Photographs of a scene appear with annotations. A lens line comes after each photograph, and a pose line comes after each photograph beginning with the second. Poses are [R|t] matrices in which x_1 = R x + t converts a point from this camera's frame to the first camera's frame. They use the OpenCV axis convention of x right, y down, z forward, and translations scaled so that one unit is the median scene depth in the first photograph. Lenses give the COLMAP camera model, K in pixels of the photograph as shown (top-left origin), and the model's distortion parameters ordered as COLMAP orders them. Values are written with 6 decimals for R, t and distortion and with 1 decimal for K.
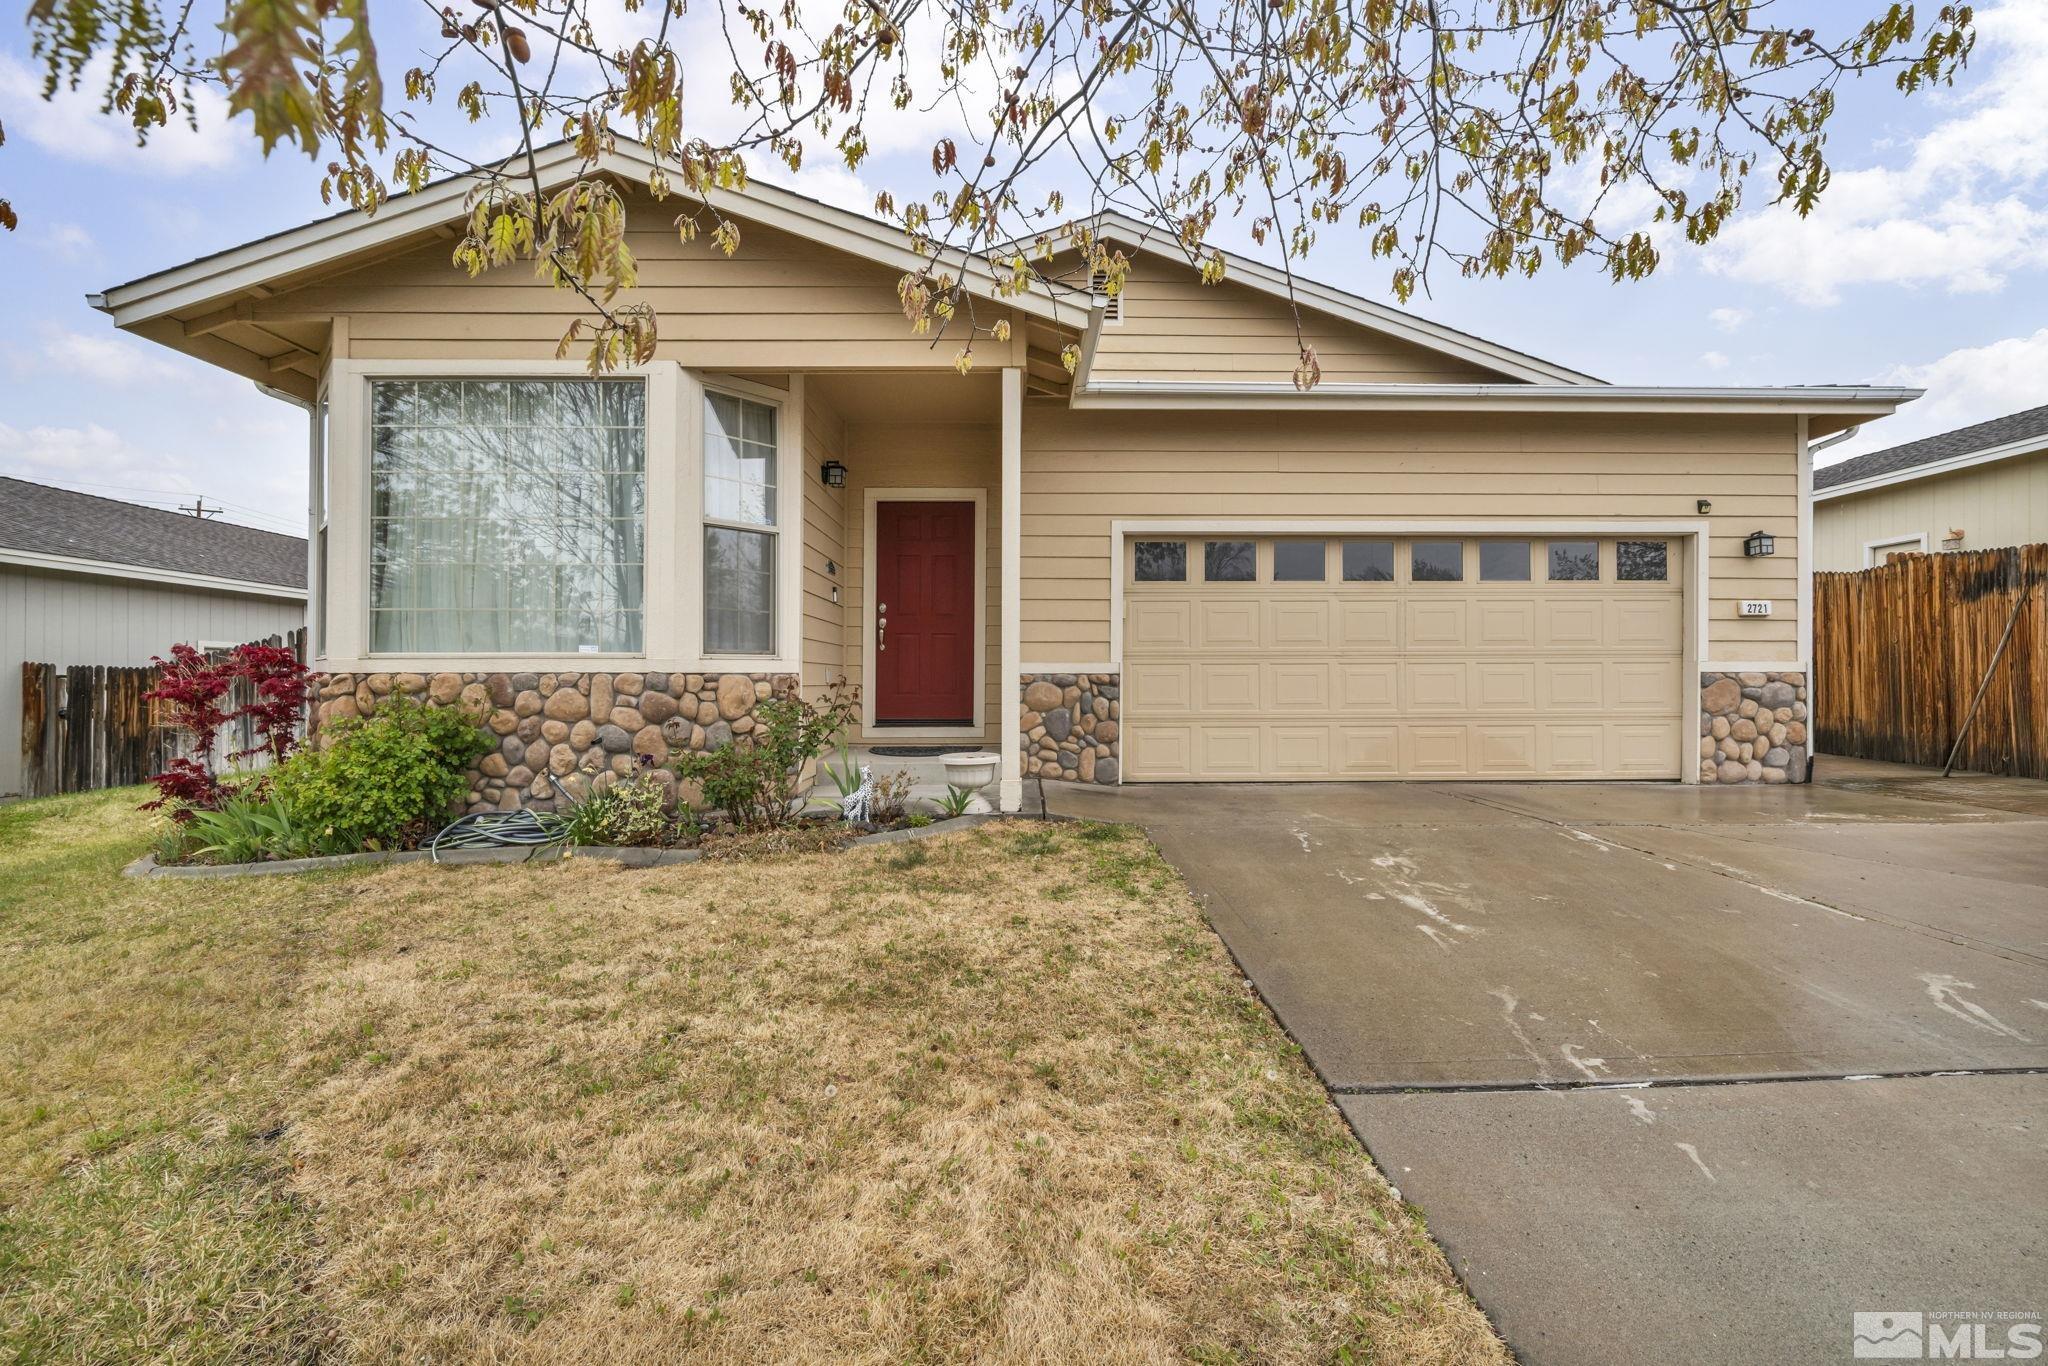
lens RADIAL K [[888.3, 0, 1024.2], [0, 888.3, 672.2], [0, 0, 1]] dist [0.002808, -0.001782]
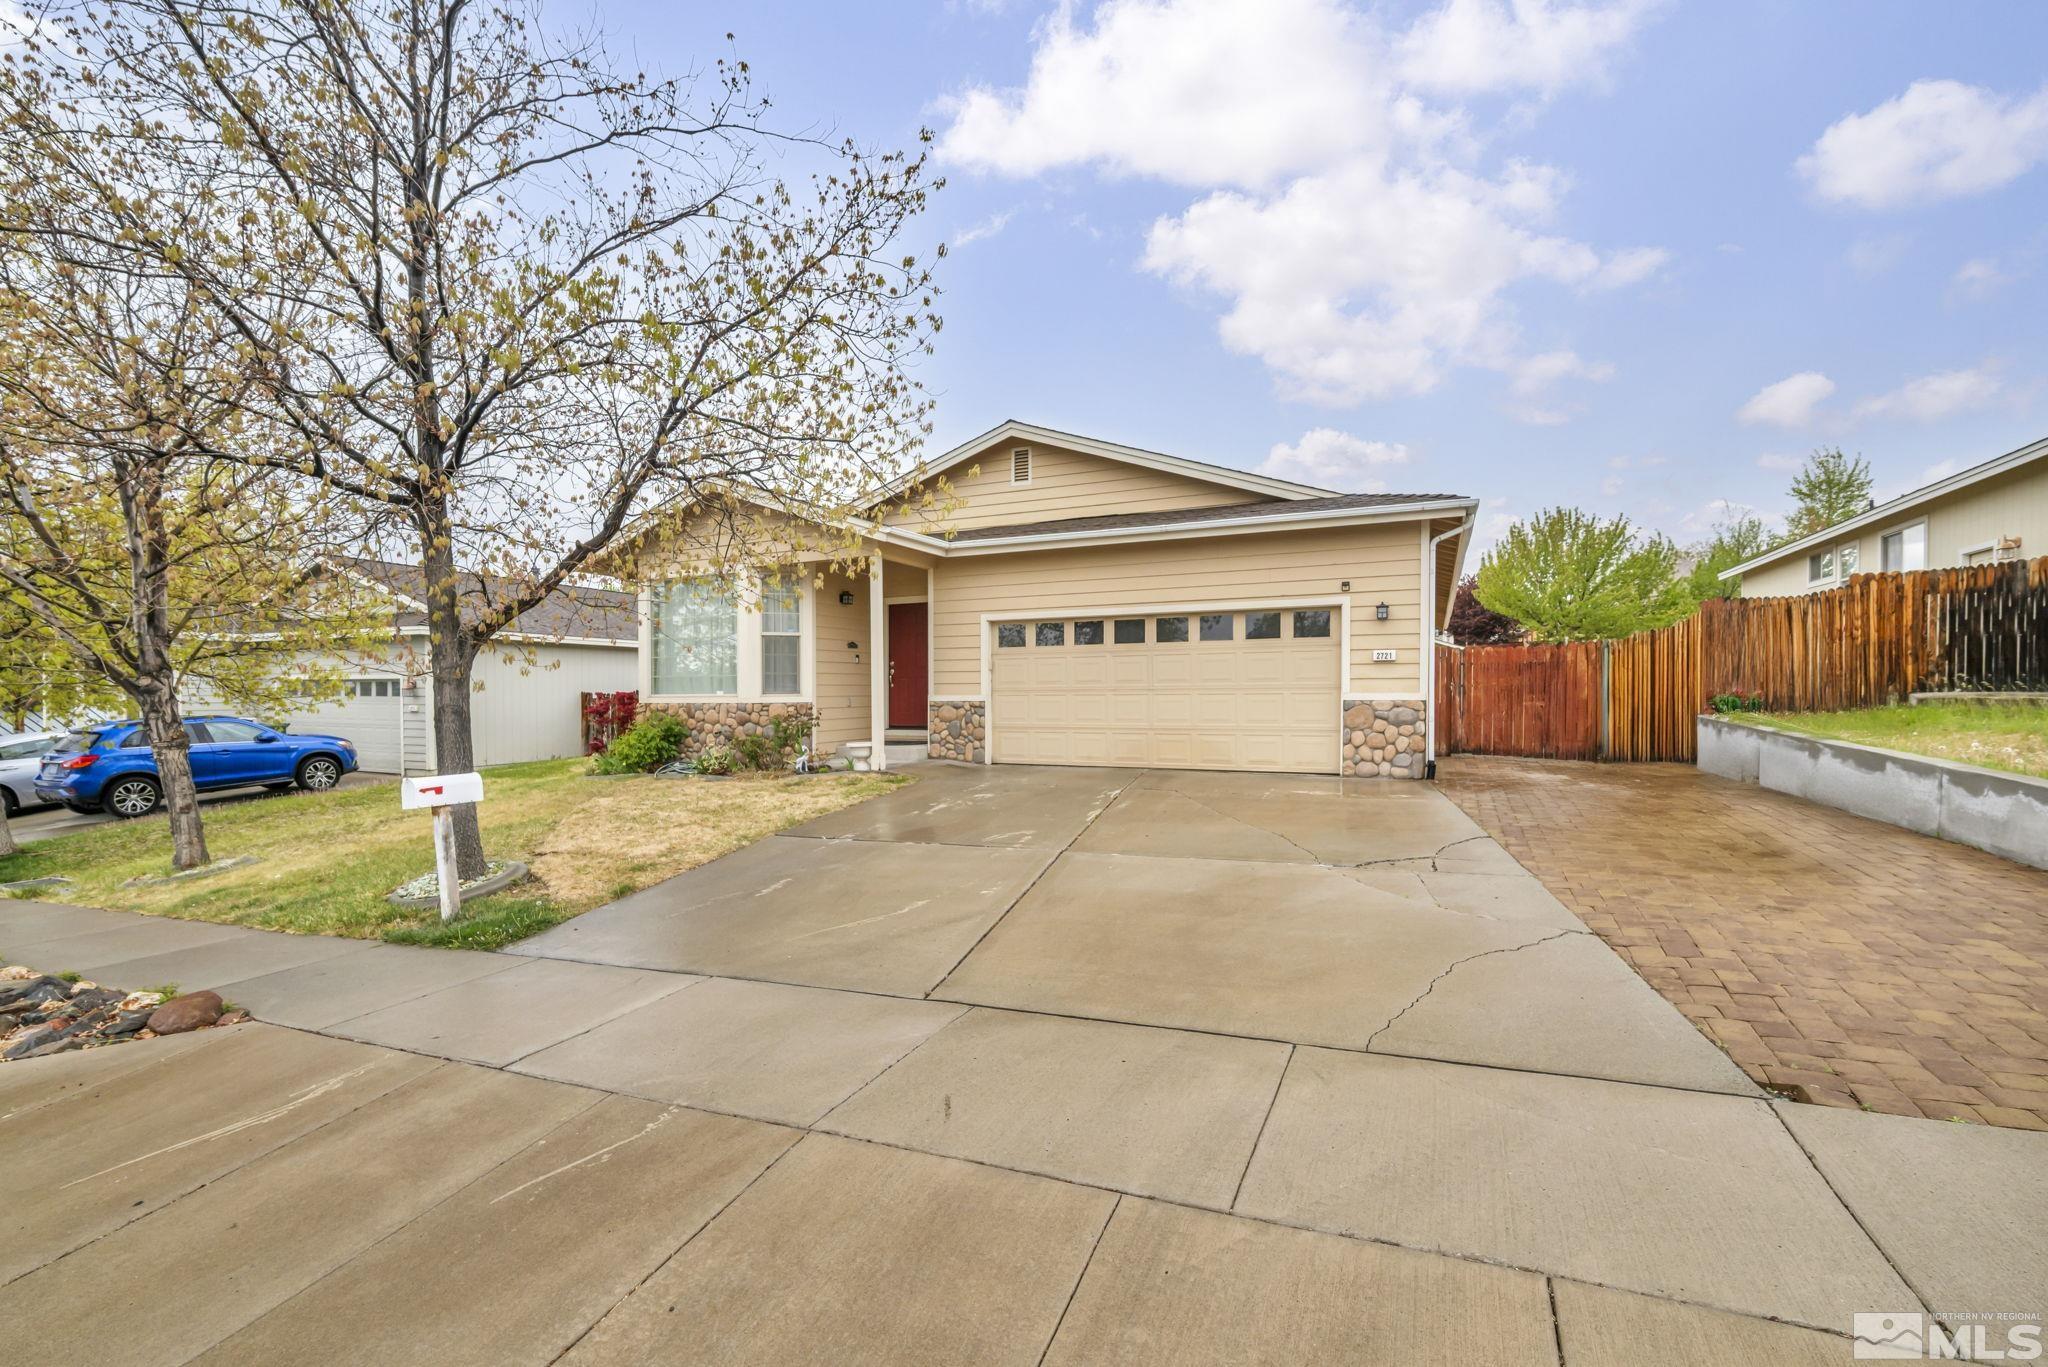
lens RADIAL K [[888.3, 0, 1020.5], [0, 888.3, 698.5], [0, 0, 1]] dist [0.002808, -0.001782]
pose [[0.897156, -0.000146, -0.441713, 0.950962], [0.010490, 0.999725, 0.020976, -0.039904], [0.441589, -0.023453, 0.896911, -0.552044]]
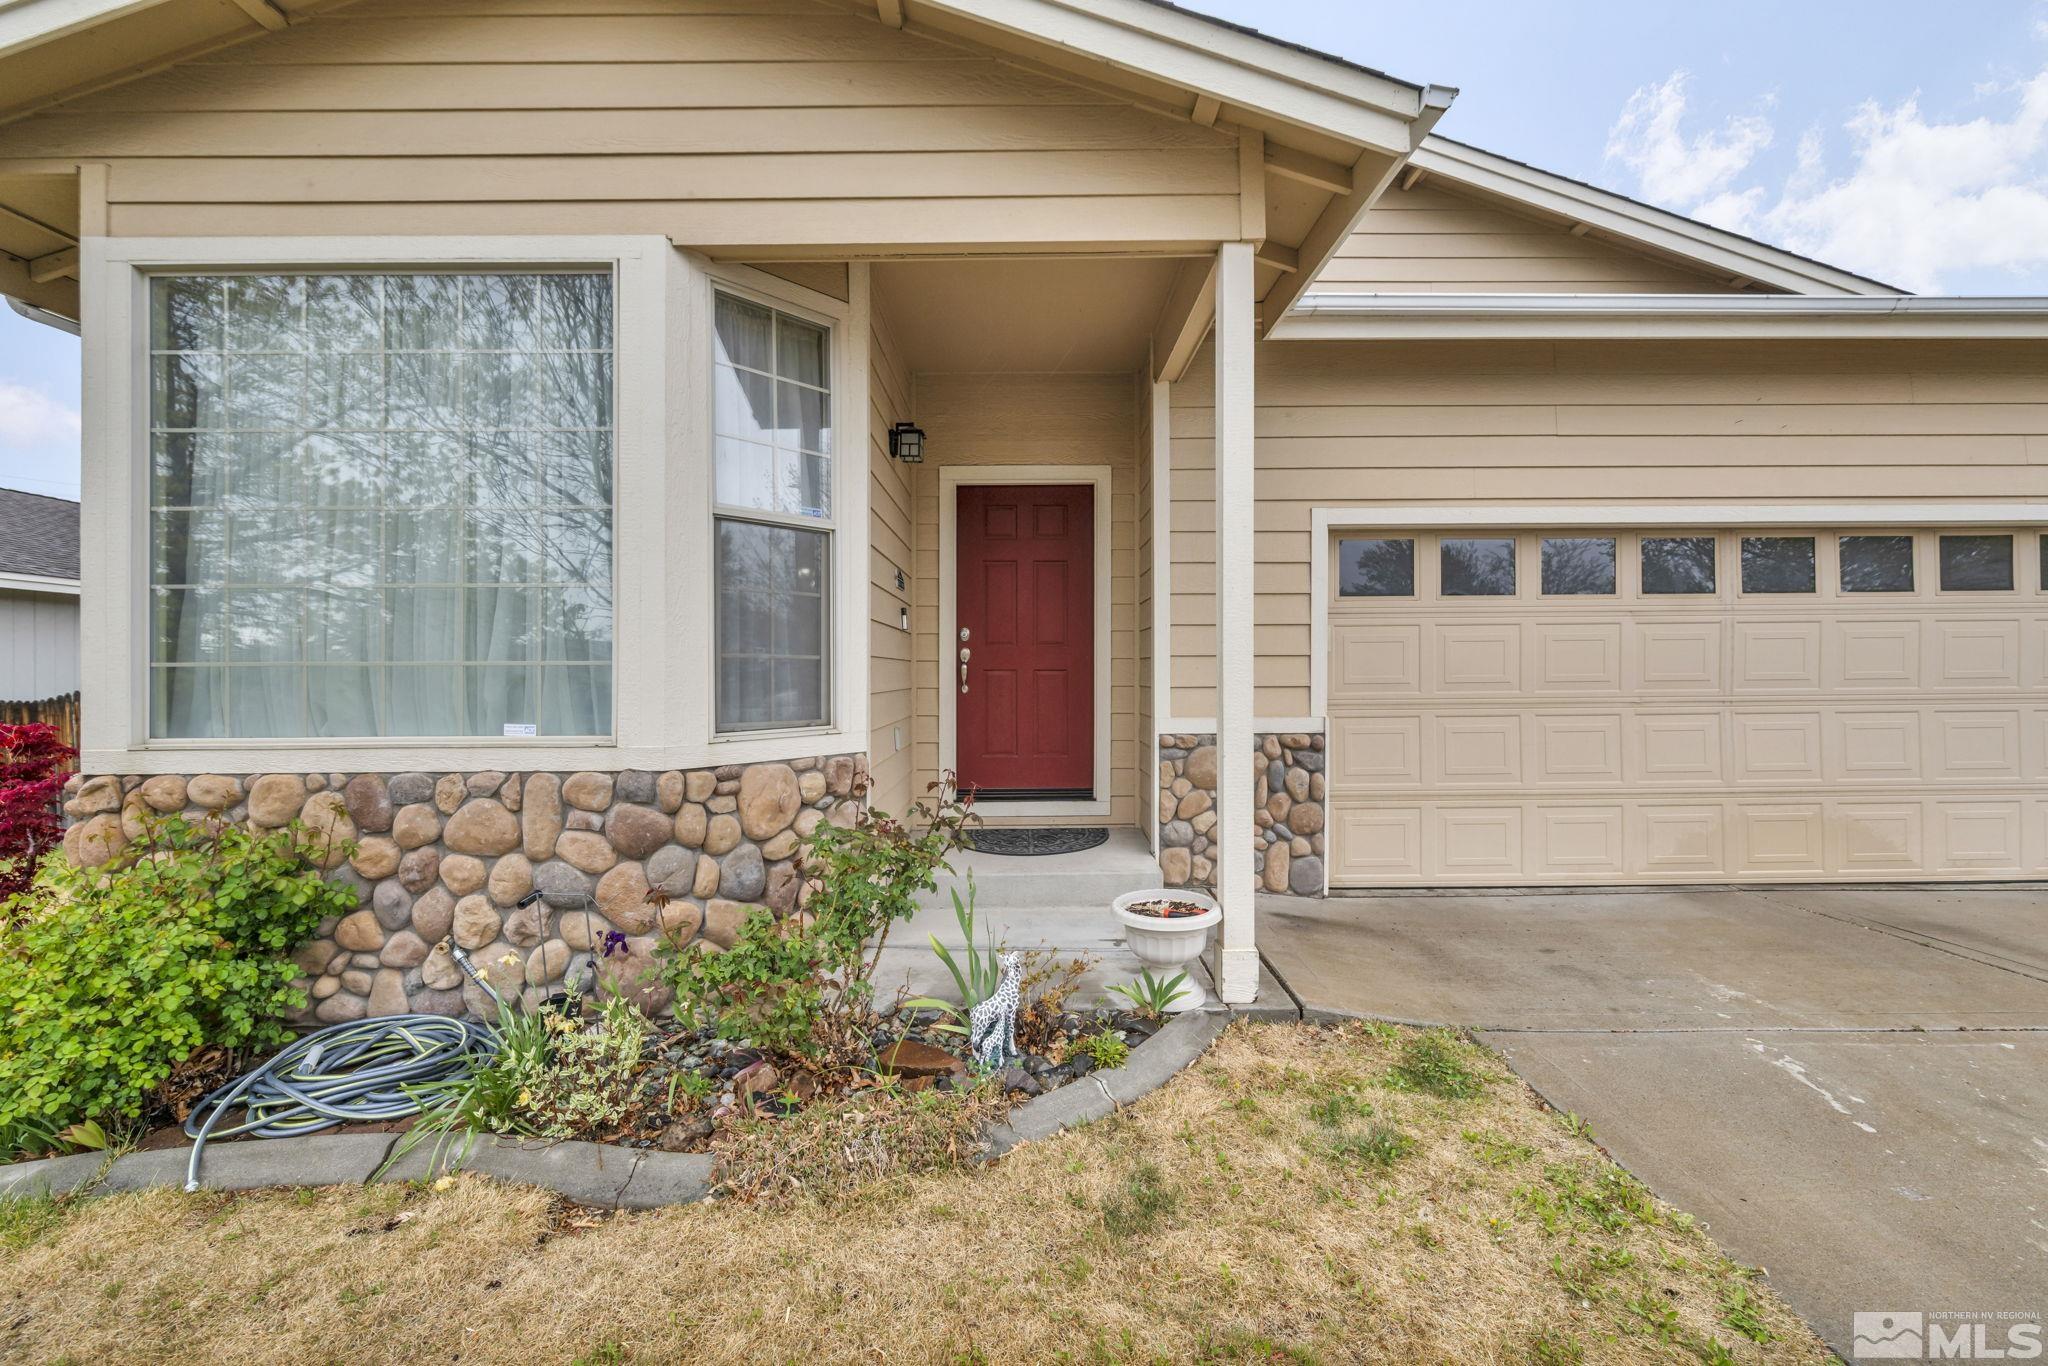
lens RADIAL K [[812.0, 0, 1003.6], [0, 812.0, 676.3], [0, 0, 1]] dist [0.001072, -0.001213]
pose [[0.999871, -0.005638, -0.015007, -0.129683], [0.005898, 0.999833, 0.017281, -0.054460], [0.014907, -0.017367, 0.999738, 0.373829]]
